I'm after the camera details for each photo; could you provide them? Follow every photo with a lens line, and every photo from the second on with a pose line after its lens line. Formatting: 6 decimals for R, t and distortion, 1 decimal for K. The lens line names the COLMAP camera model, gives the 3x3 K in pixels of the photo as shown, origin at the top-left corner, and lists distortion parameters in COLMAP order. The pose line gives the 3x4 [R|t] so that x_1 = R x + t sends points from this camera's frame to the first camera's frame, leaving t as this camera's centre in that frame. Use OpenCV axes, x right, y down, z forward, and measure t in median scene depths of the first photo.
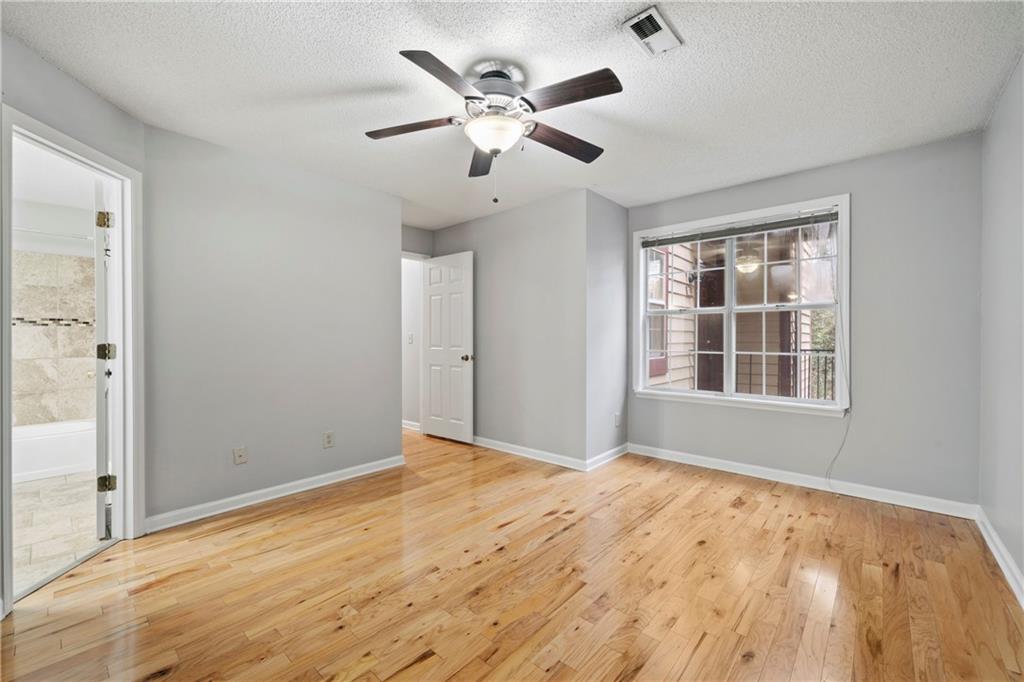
lens RADIAL K [[406.8, 0, 485.4], [0, 406.8, 342.4], [0, 0, 1]] dist [0.001146, 0.000149]
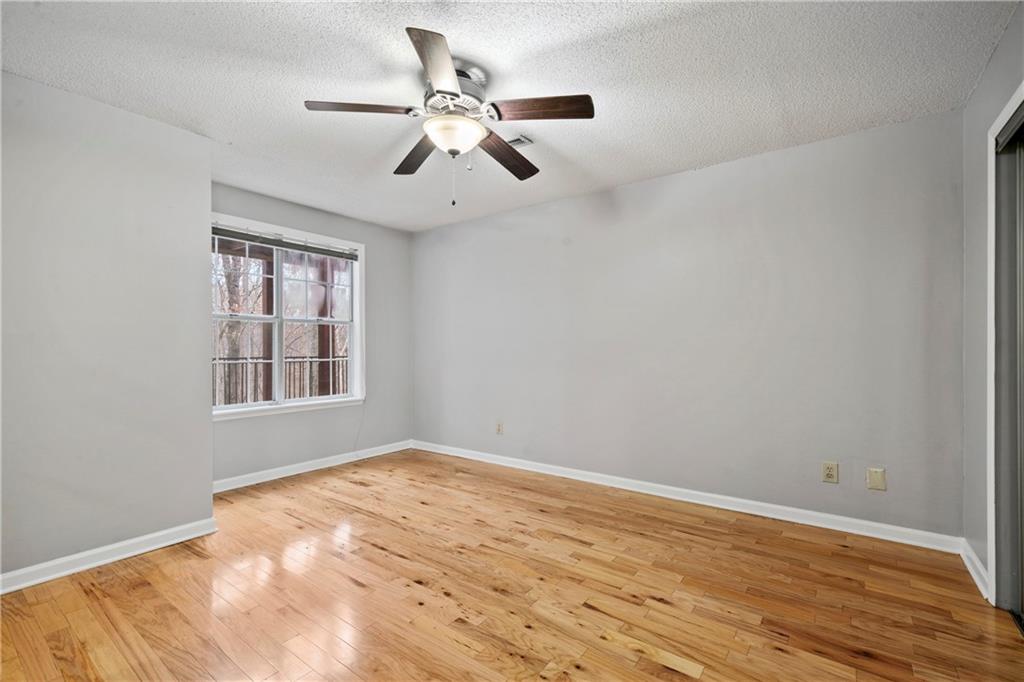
lens RADIAL K [[462.1, 0, 500.8], [0, 462.1, 336.3], [0, 0, 1]] dist [0.001118, 0.000208]
pose [[-0.105717, 0.027598, 0.994013, -0.900216], [0.010300, 0.999592, -0.026658, 0.001737], [-0.994343, 0.007421, -0.105958, 0.839227]]
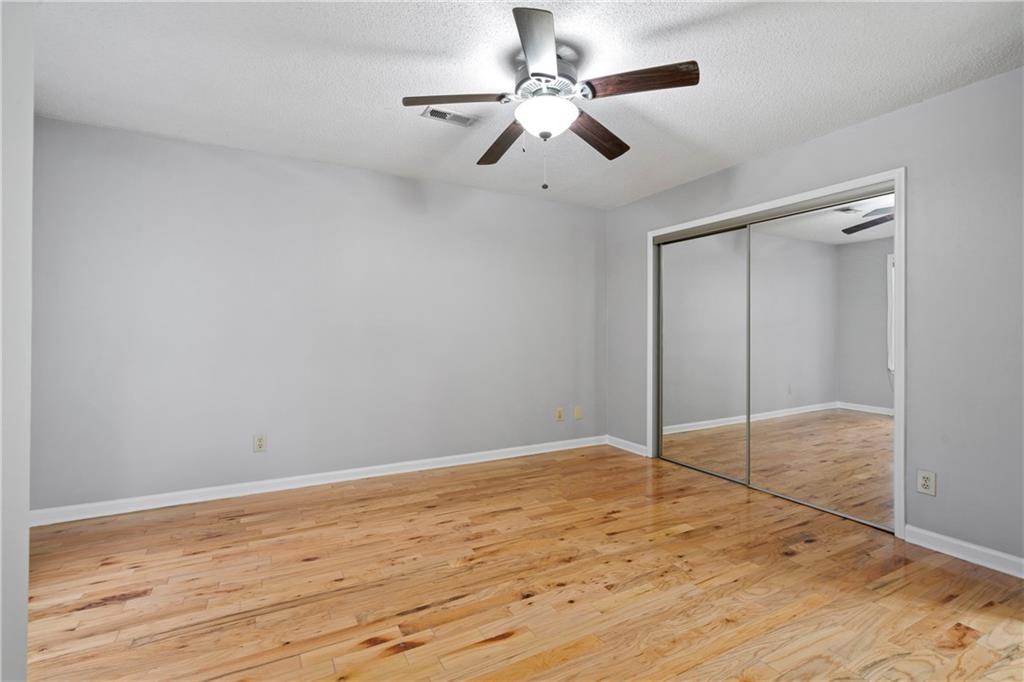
lens RADIAL K [[462.1, 0, 500.8], [0, 462.1, 336.3], [0, 0, 1]] dist [0.001118, 0.000208]
pose [[-0.952008, -0.003157, 0.306058, -0.171025], [0.000665, 0.999923, 0.012383, -0.014881], [-0.306074, 0.011992, -0.951932, 1.701986]]
